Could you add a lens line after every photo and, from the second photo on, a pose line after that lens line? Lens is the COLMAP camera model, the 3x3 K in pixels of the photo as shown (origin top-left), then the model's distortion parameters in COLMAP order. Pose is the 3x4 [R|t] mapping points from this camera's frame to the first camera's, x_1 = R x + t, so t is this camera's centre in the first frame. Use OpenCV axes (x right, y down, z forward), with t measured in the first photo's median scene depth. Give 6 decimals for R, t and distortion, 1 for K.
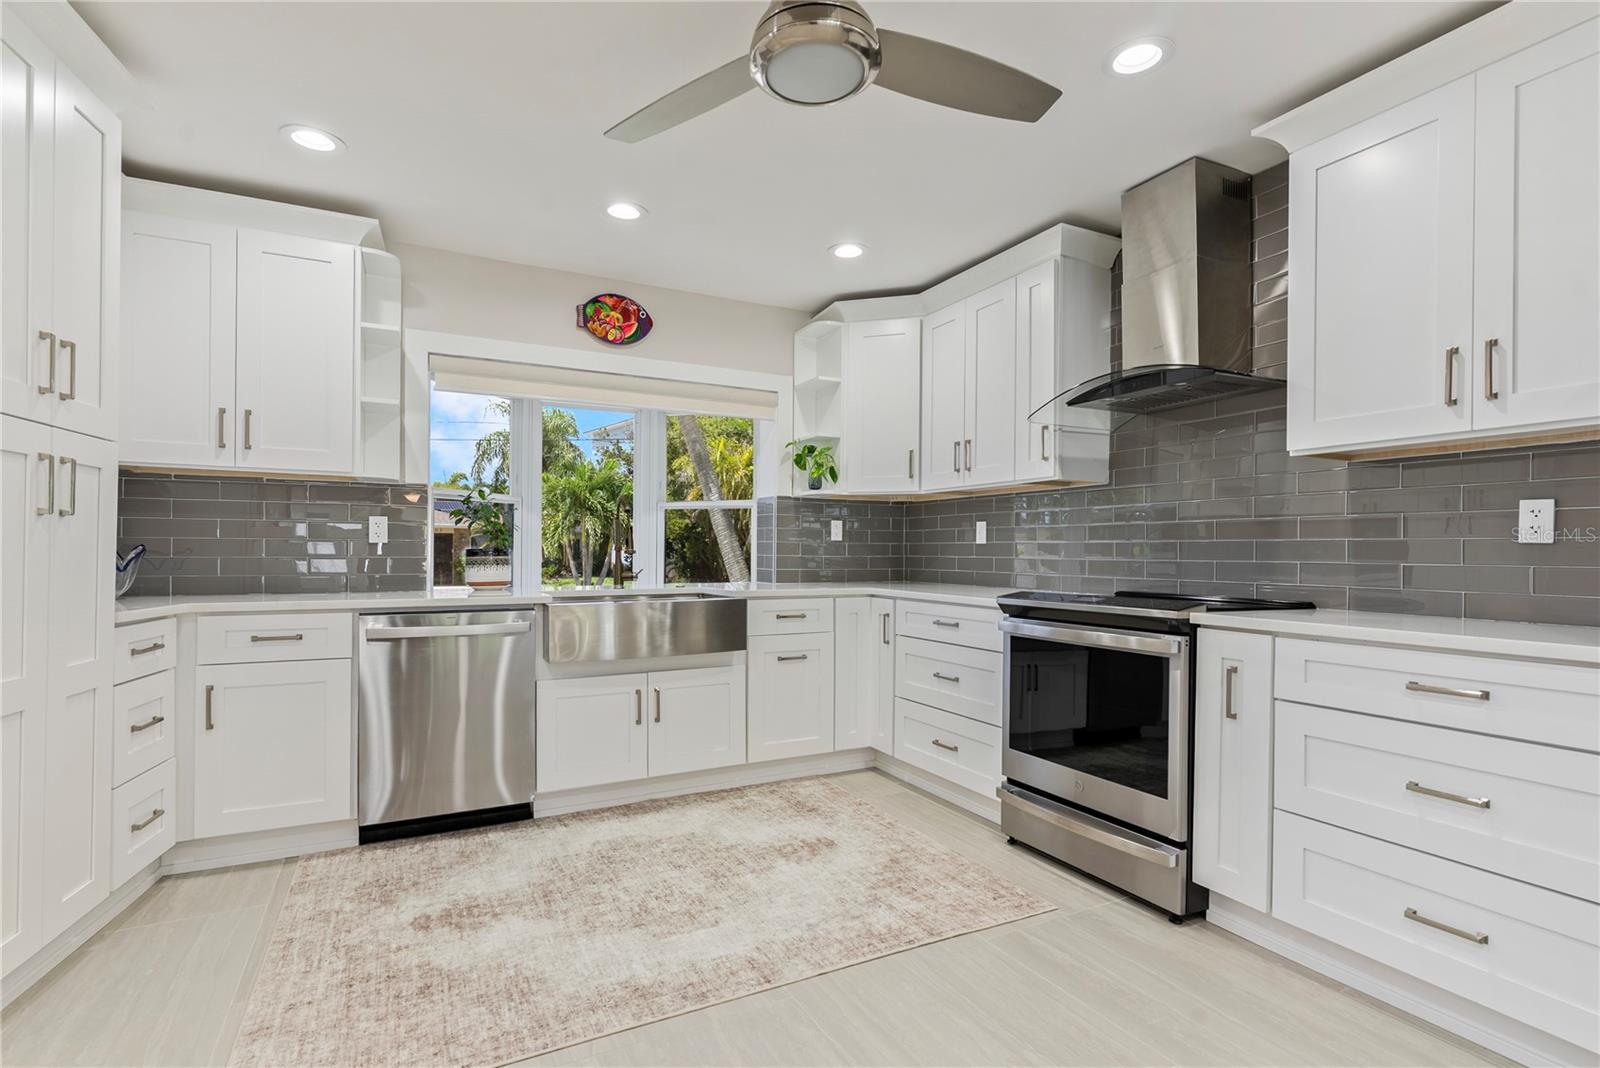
lens RADIAL K [[765.7, 0, 803.2], [0, 765.7, 552.9], [0, 0, 1]] dist [0.003332, 0.000042]
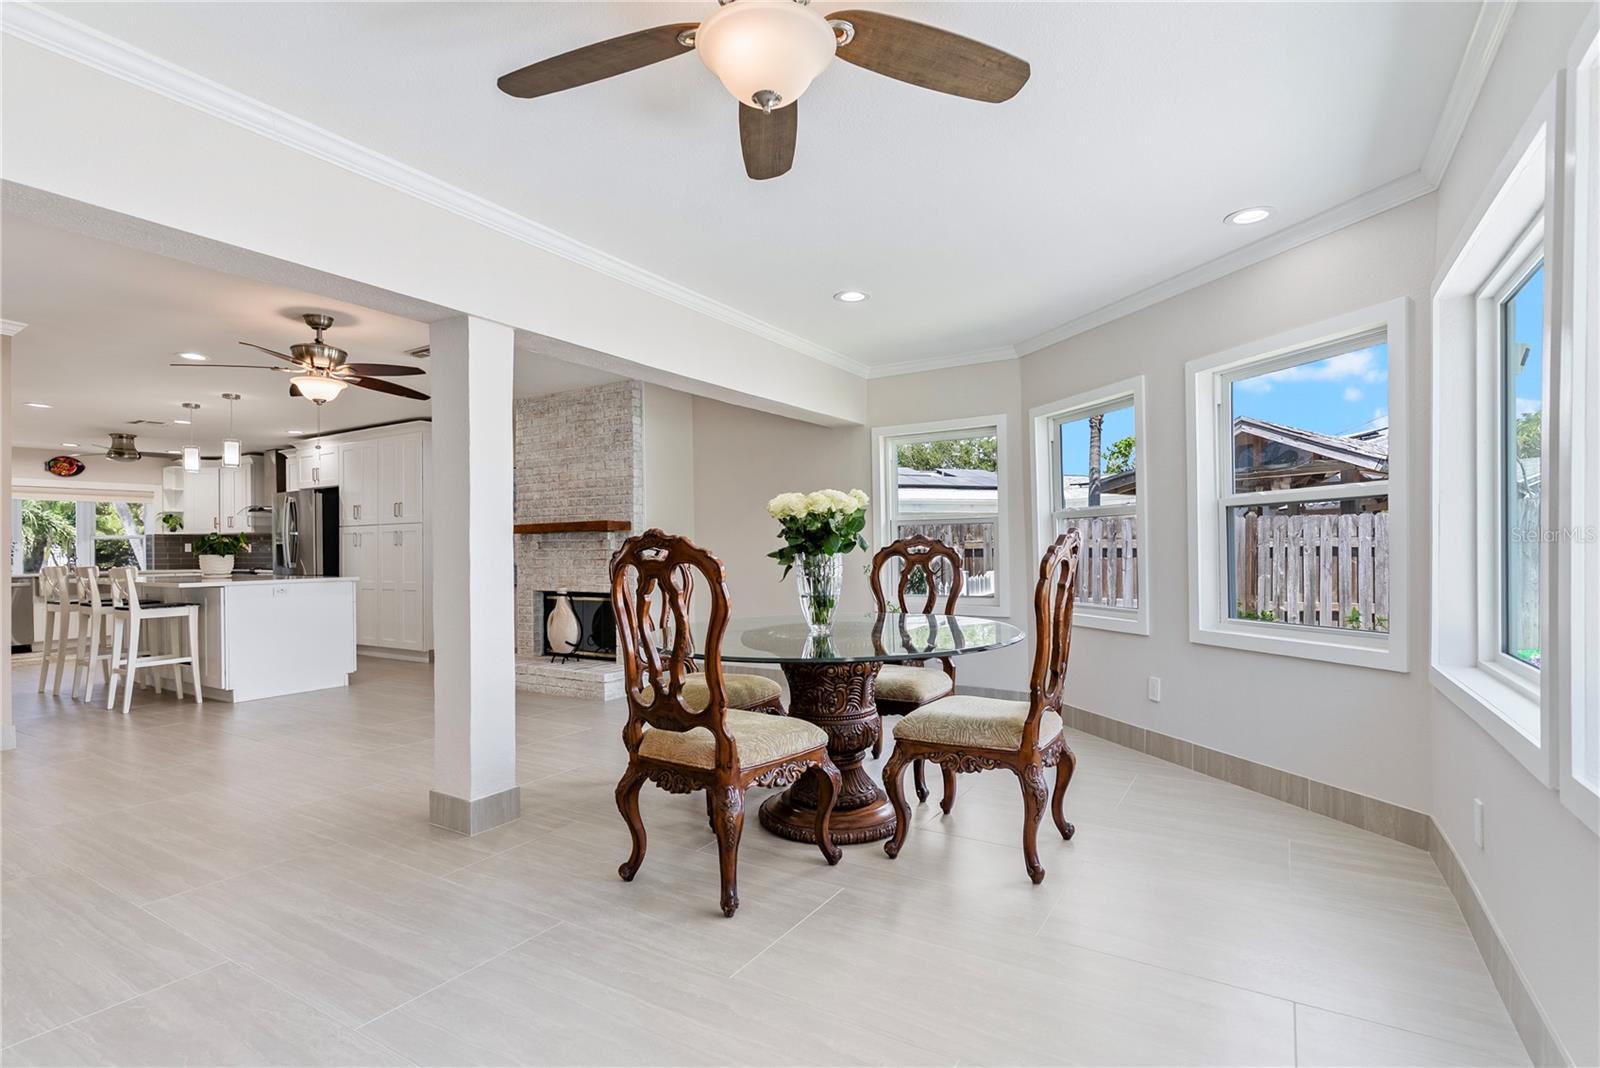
lens RADIAL K [[772.8, 0, 798.6], [0, 772.8, 550.8], [0, 0, 1]] dist [0.000286, 0.000511]
pose [[0.861684, -0.016657, 0.507171, 0.655732], [0.017019, 0.999847, 0.003922, 0.006189], [-0.507159, 0.005252, 0.861836, -2.939789]]
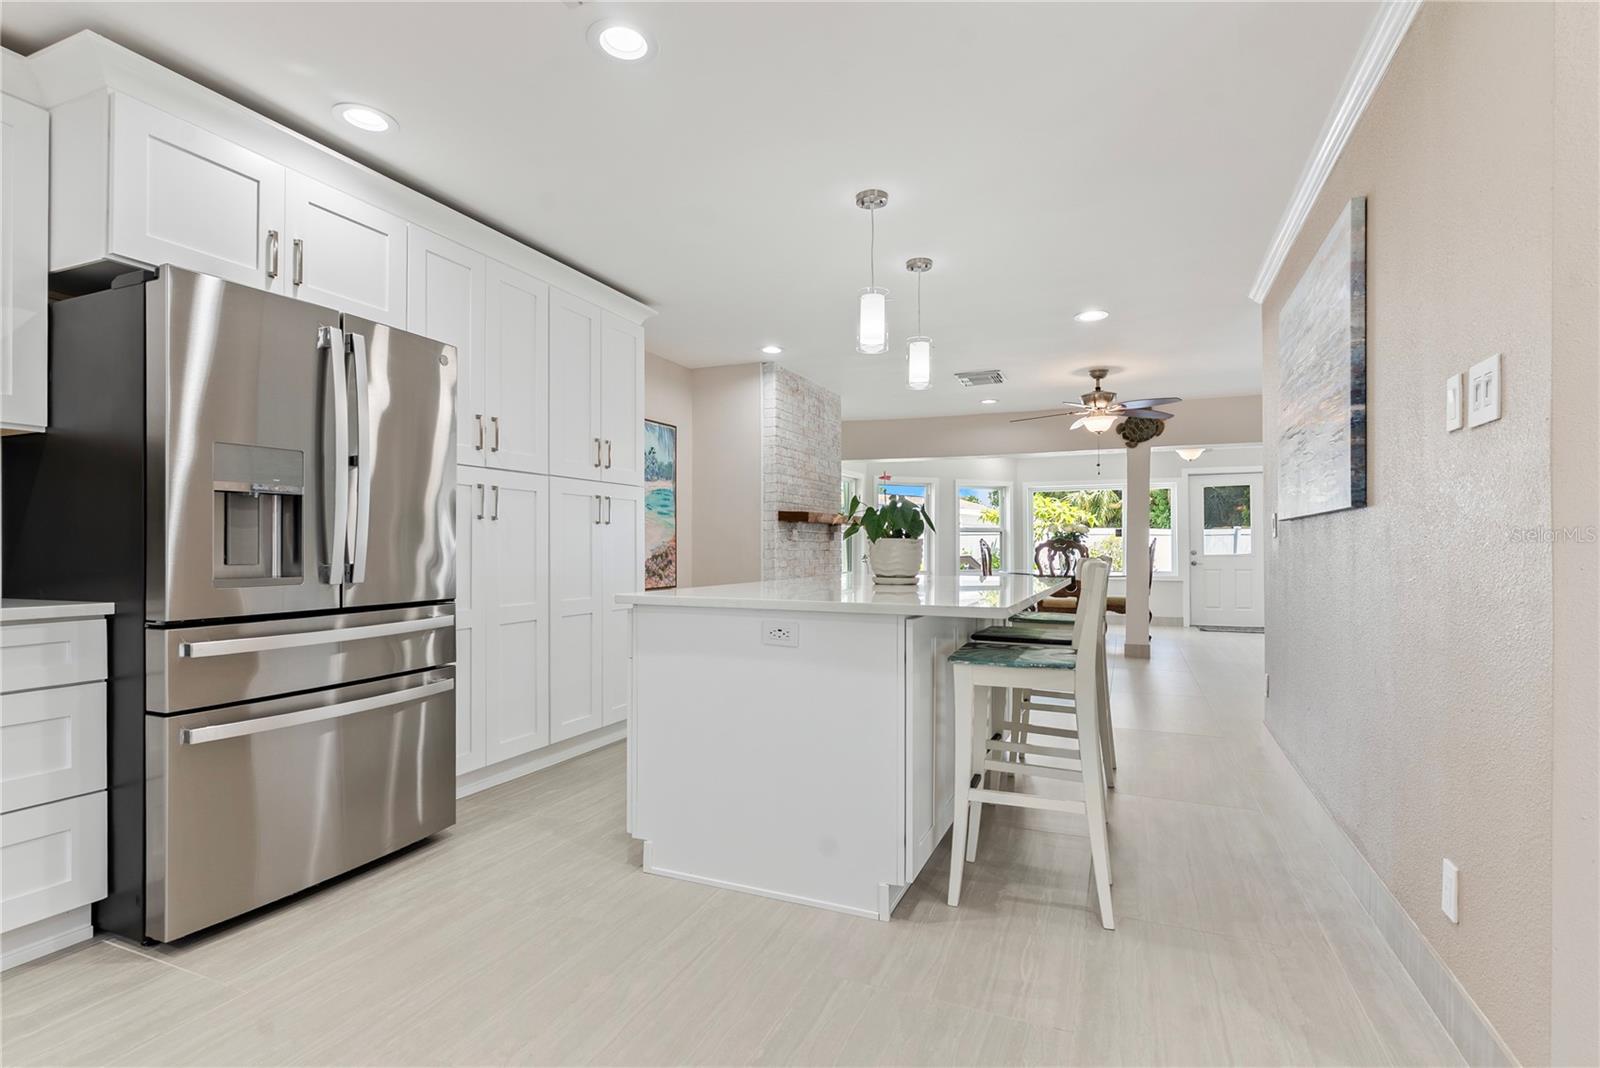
lens RADIAL K [[767.6, 0, 801.1], [0, 767.6, 542.8], [0, 0, 1]] dist [0.001437, 0.000635]
pose [[-0.630570, -0.004933, 0.776116, -0.369431], [-0.005731, 0.999982, 0.001699, 0.002861], [-0.776111, -0.003376, -0.630587, 0.389579]]
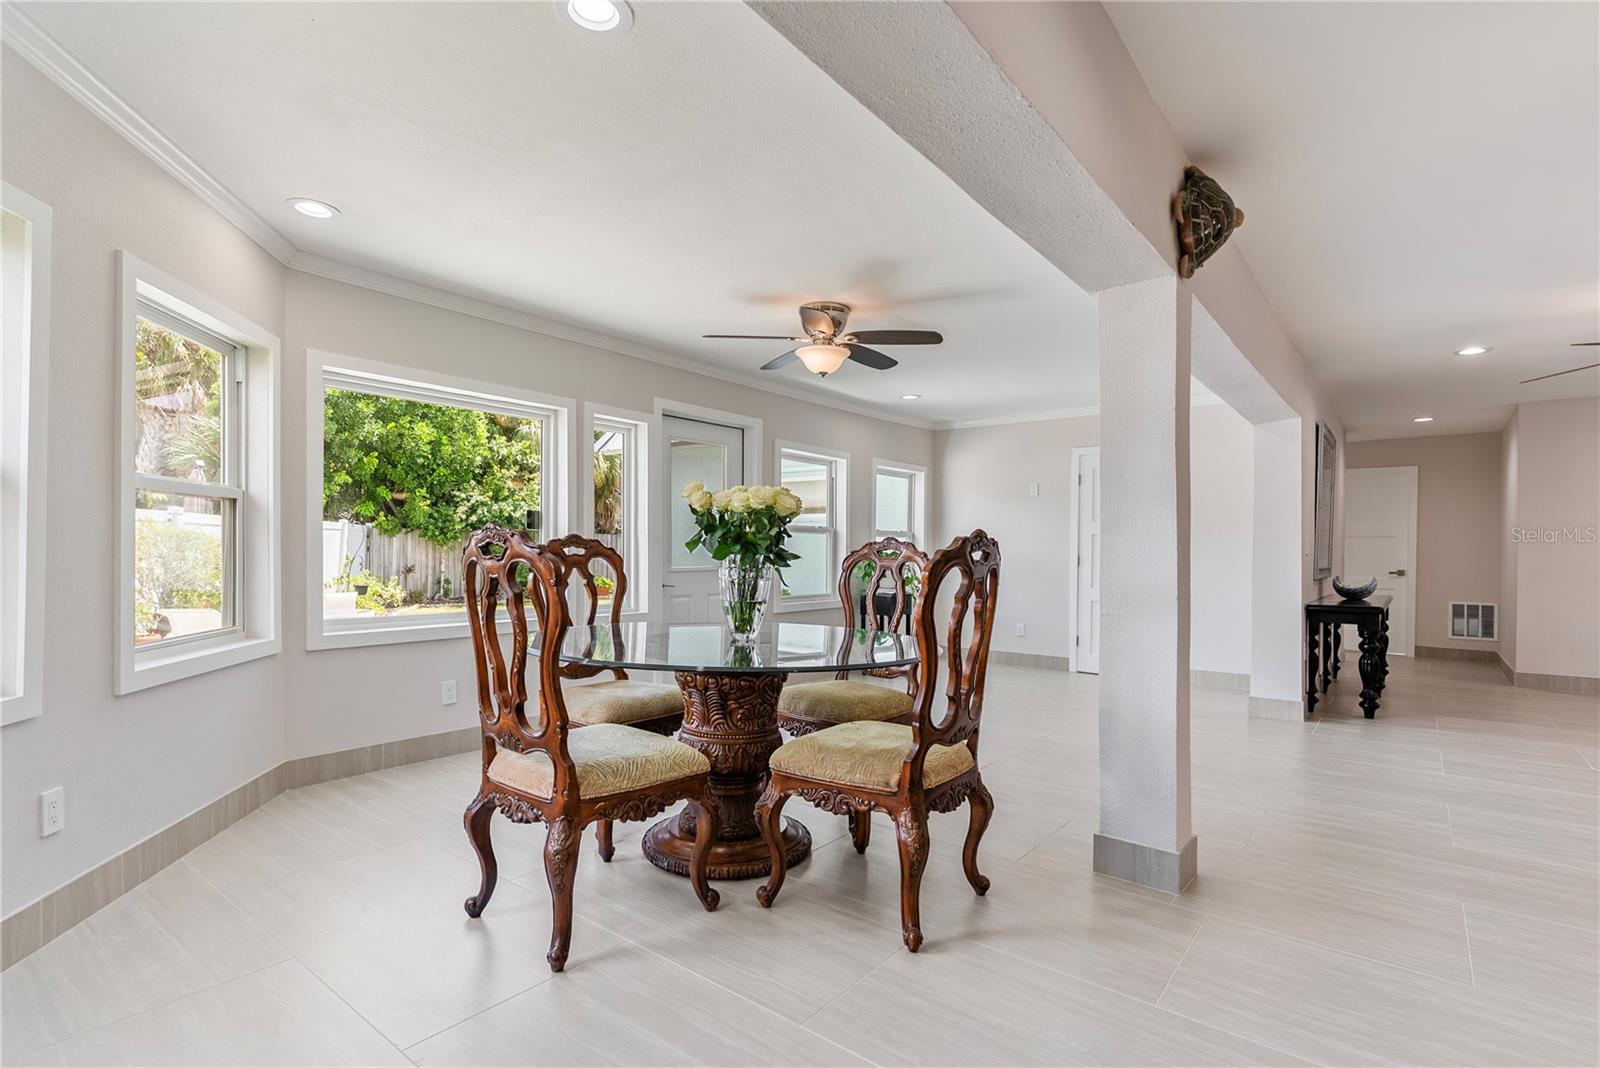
lens RADIAL K [[765.7, 0, 803.2], [0, 765.7, 552.9], [0, 0, 1]] dist [0.003332, 0.000042]
pose [[-0.914950, -0.020060, -0.403068, 1.469819], [-0.021378, 0.999771, -0.001230, 0.010043], [0.403000, 0.007491, -0.915169, -1.275161]]
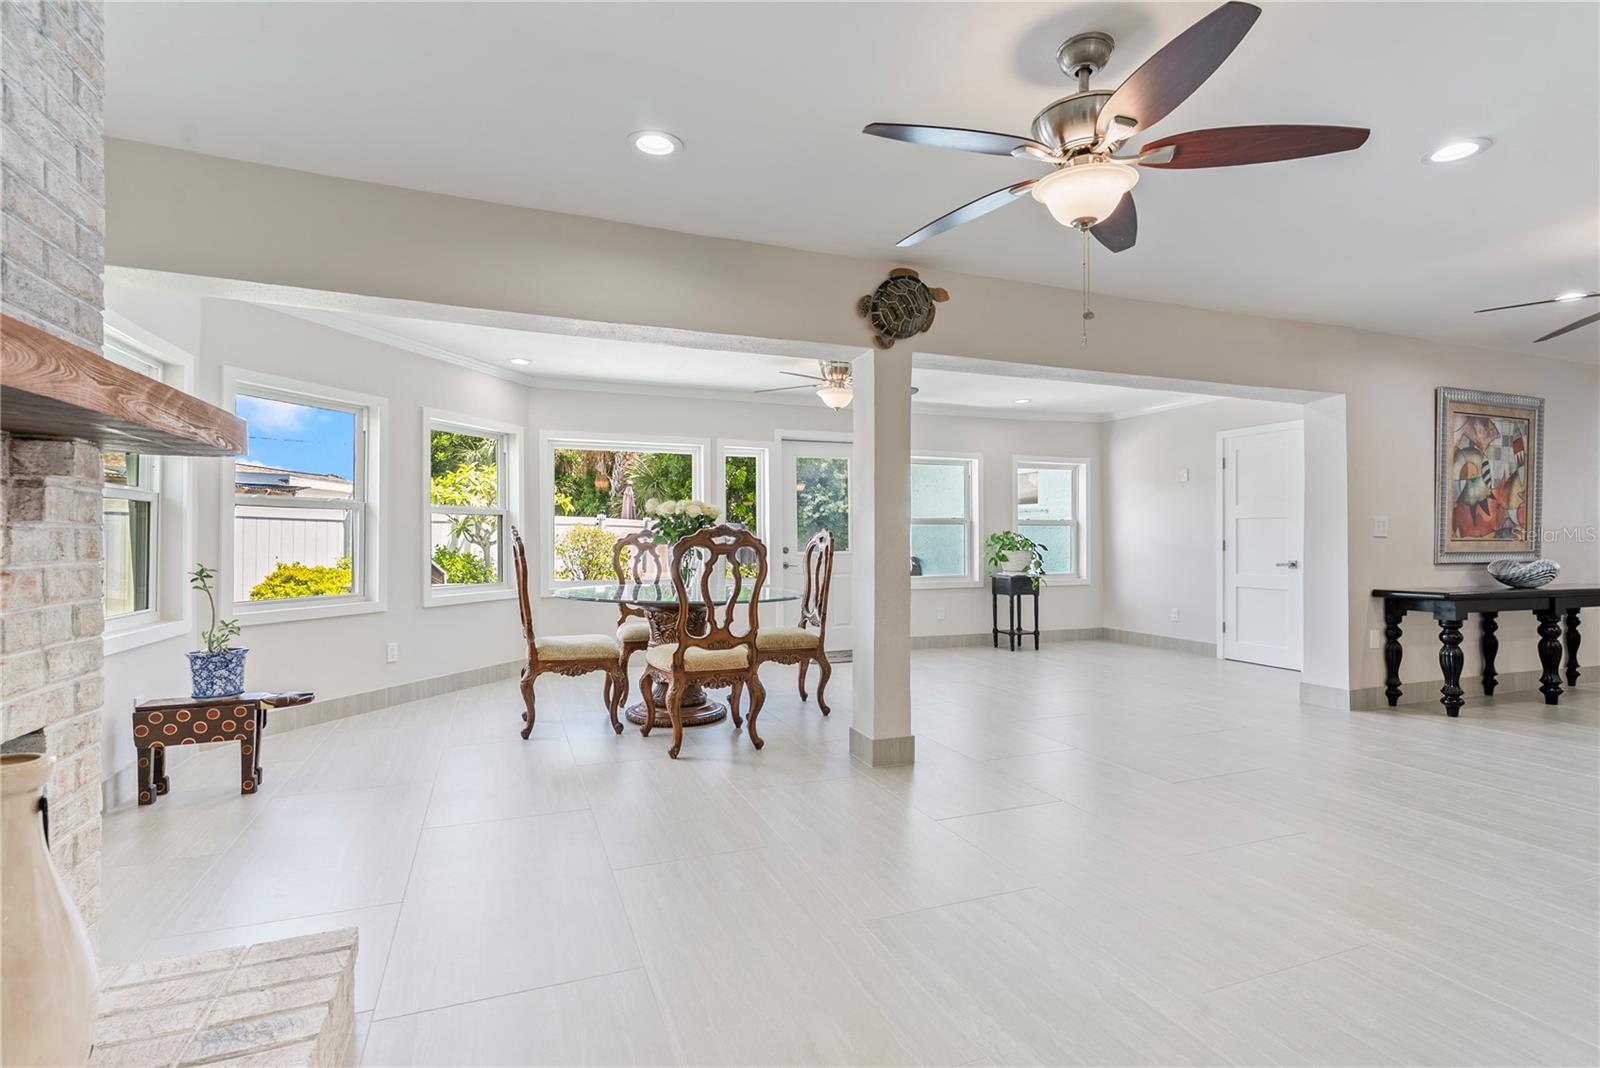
lens RADIAL K [[763.6, 0, 803.5], [0, 763.6, 536.3], [0, 0, 1]] dist [0.003341, 0.000401]
pose [[-0.994023, -0.010119, 0.108702, 0.789994], [-0.010422, 0.999943, -0.002226, 0.003705], [-0.108673, -0.003346, -0.994072, -0.678482]]
